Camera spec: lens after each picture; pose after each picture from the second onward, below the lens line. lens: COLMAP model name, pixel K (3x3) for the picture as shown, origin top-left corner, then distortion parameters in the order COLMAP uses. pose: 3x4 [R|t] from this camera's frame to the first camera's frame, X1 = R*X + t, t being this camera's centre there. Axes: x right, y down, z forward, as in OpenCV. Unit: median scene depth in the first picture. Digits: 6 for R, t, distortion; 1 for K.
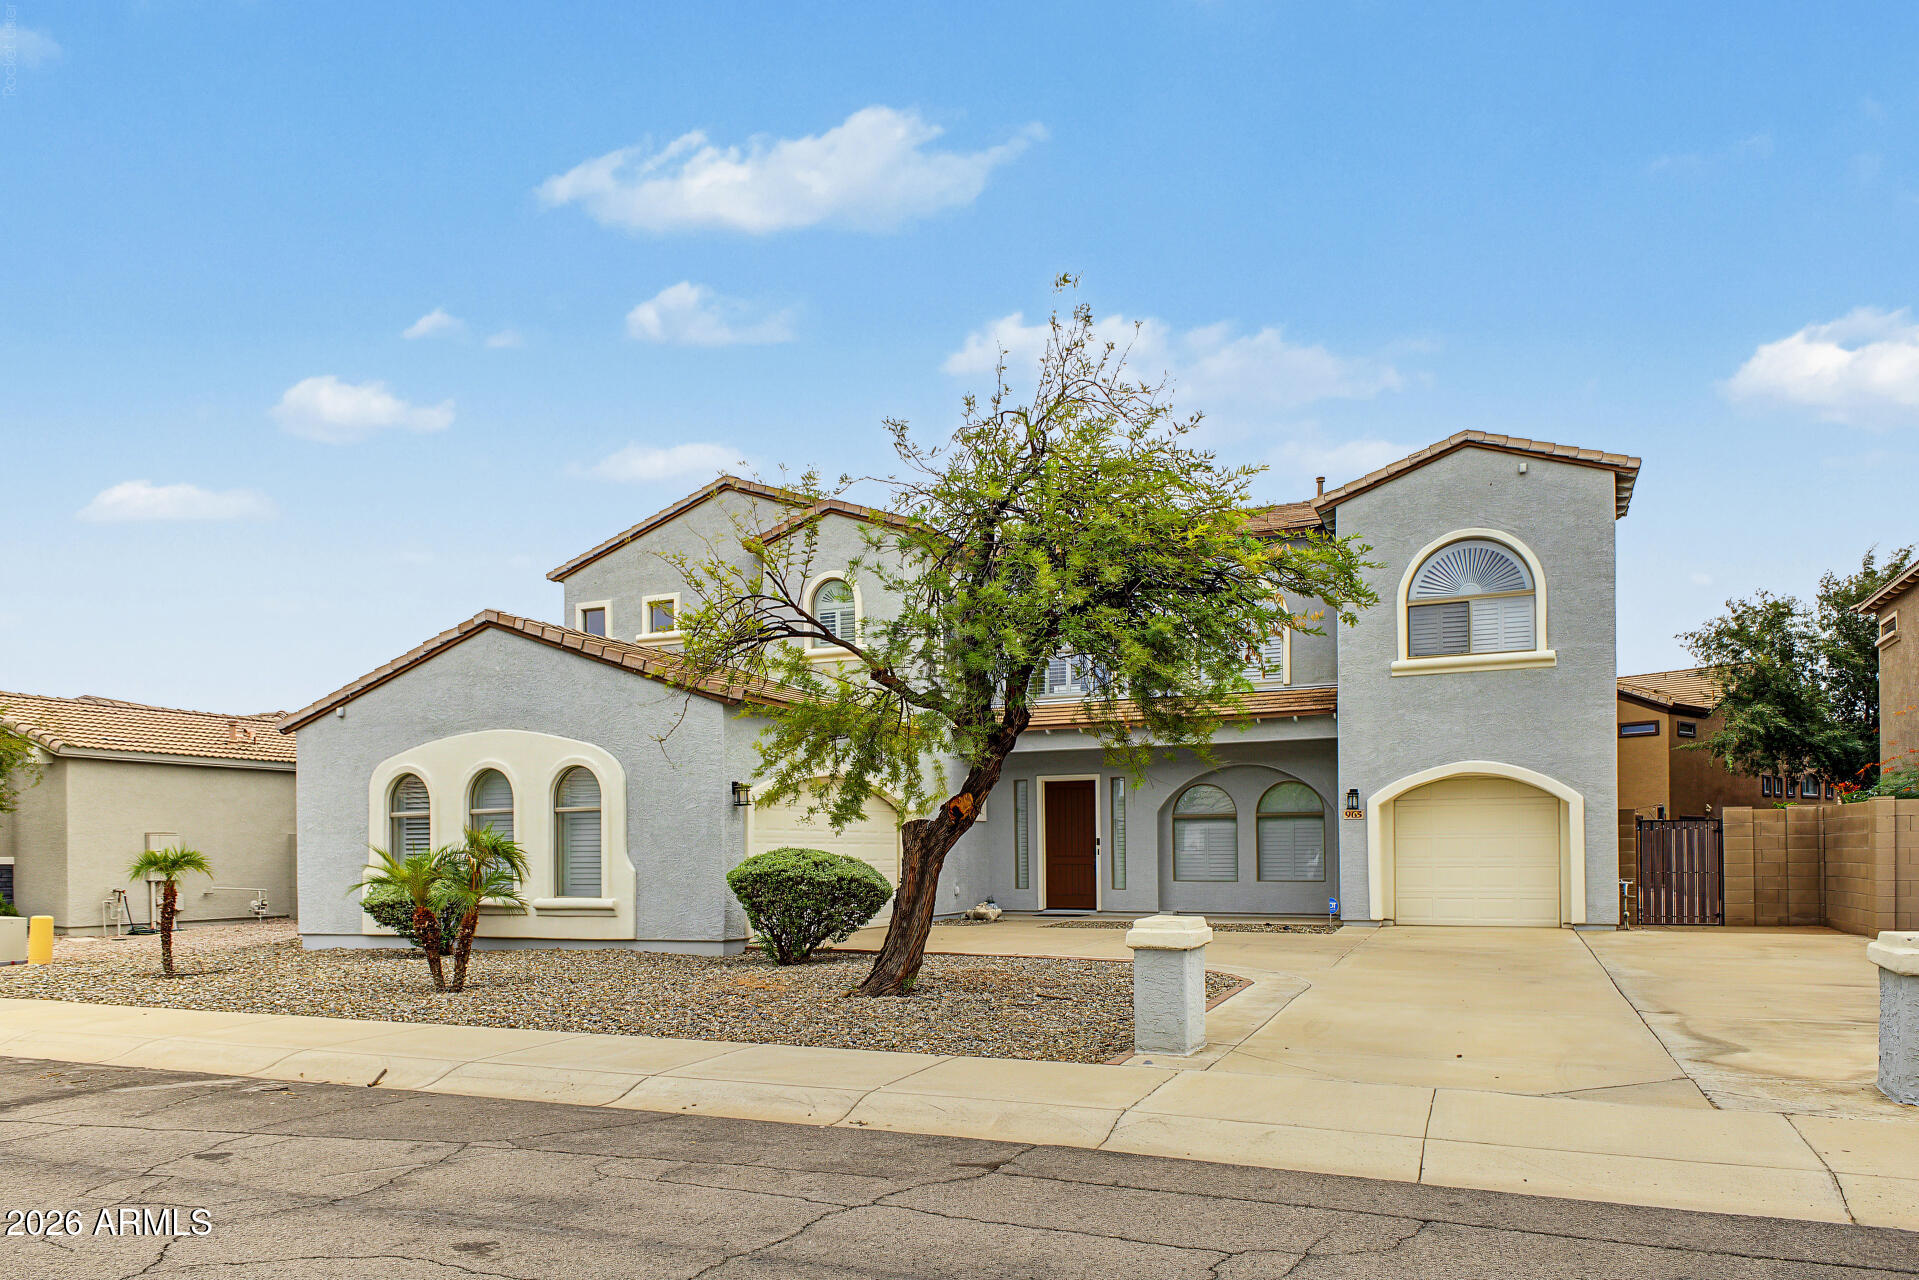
lens RADIAL K [[1193.1, 0, 959.5], [0, 1193.1, 640.0], [0, 0, 1]] dist [0.020771, -0.000095]
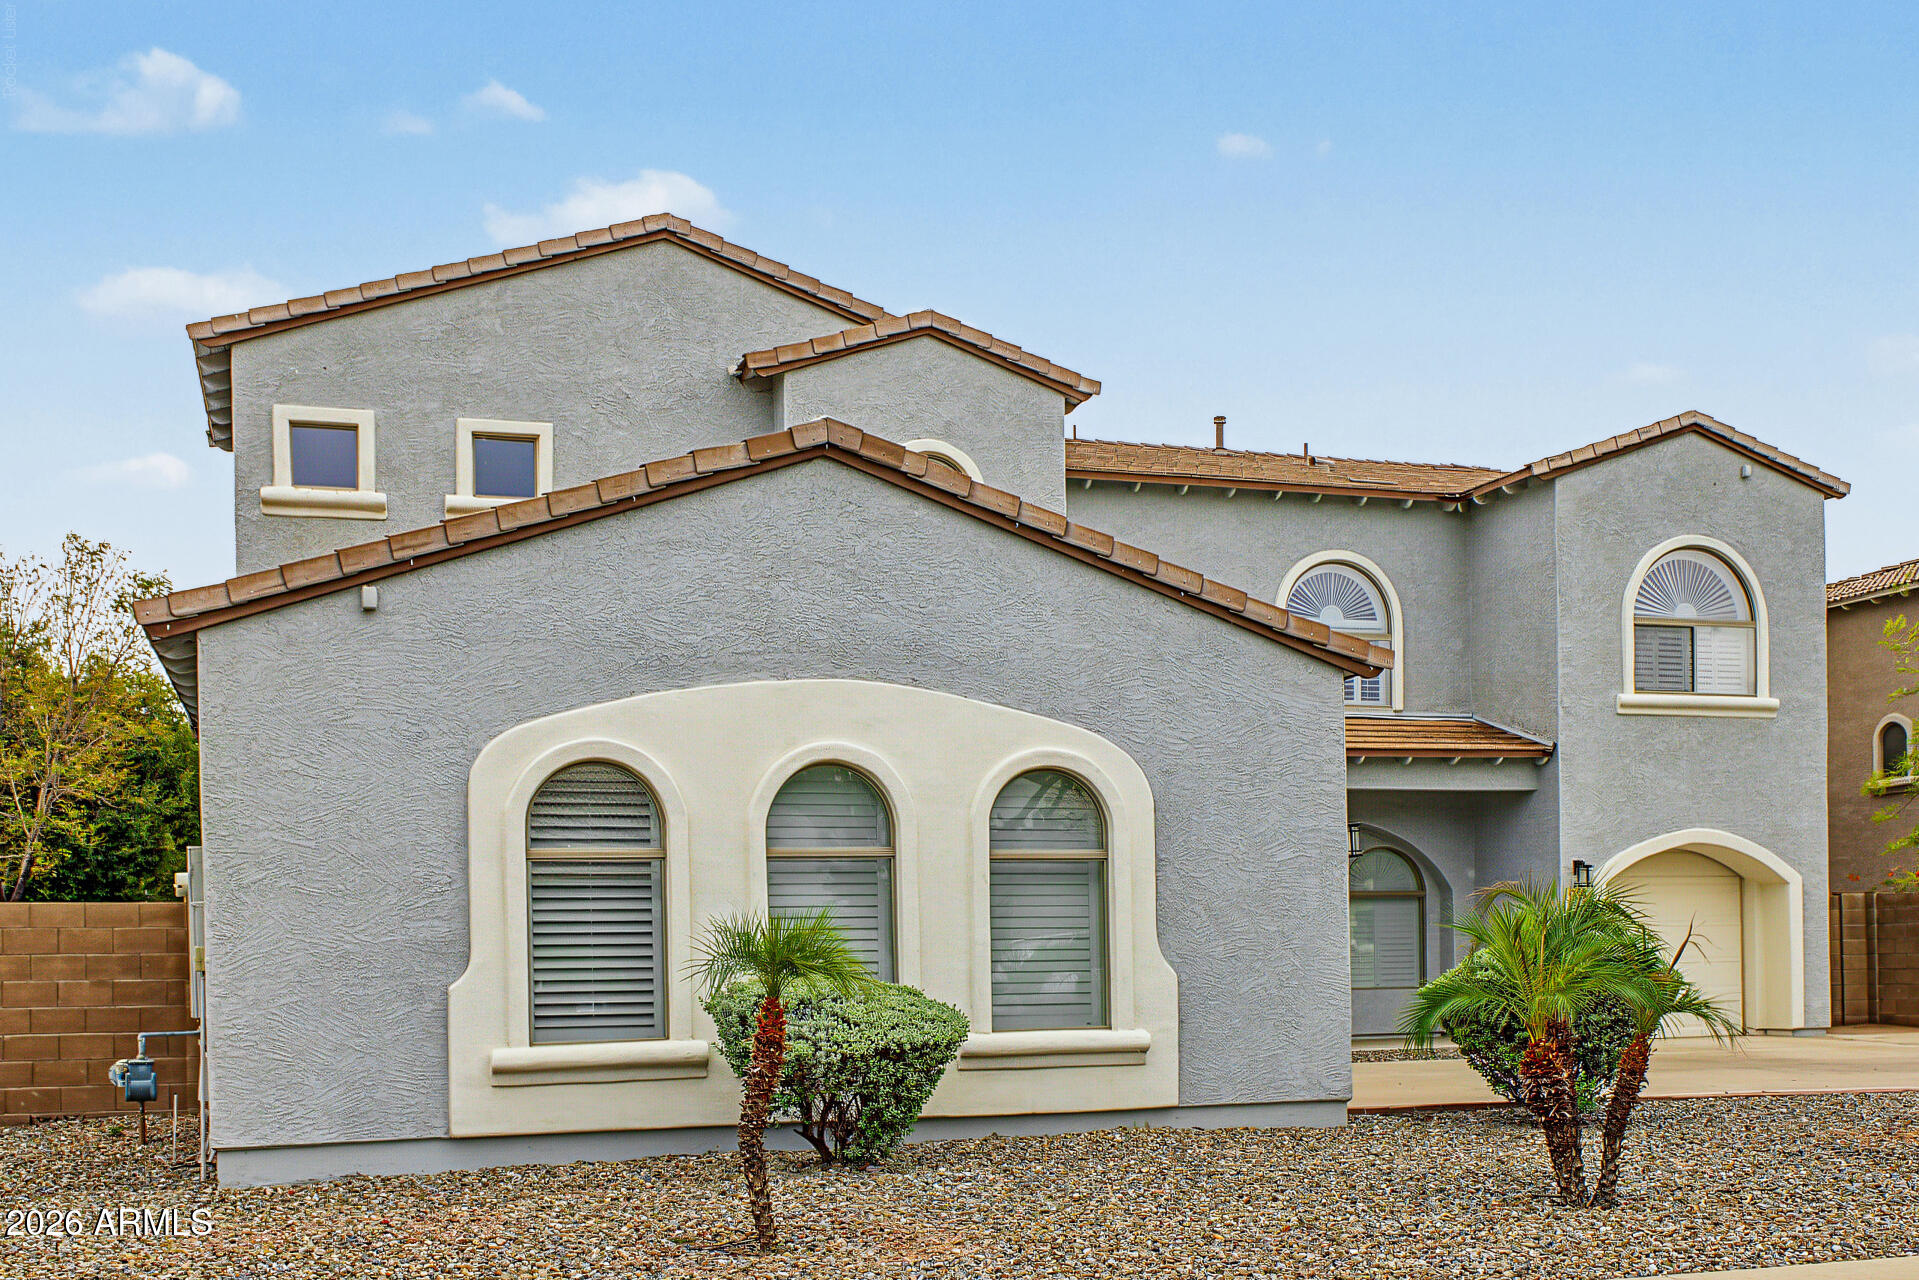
lens RADIAL K [[1871.5, 0, 959.5], [0, 1871.5, 640.0], [0, 0, 1]] dist [-0.006978, -0.001550]
pose [[0.761025, 0.104892, 0.640187, -0.770955], [-0.107252, 0.993605, -0.035302, 0.075583], [-0.639796, -0.041796, 0.767408, 0.385106]]
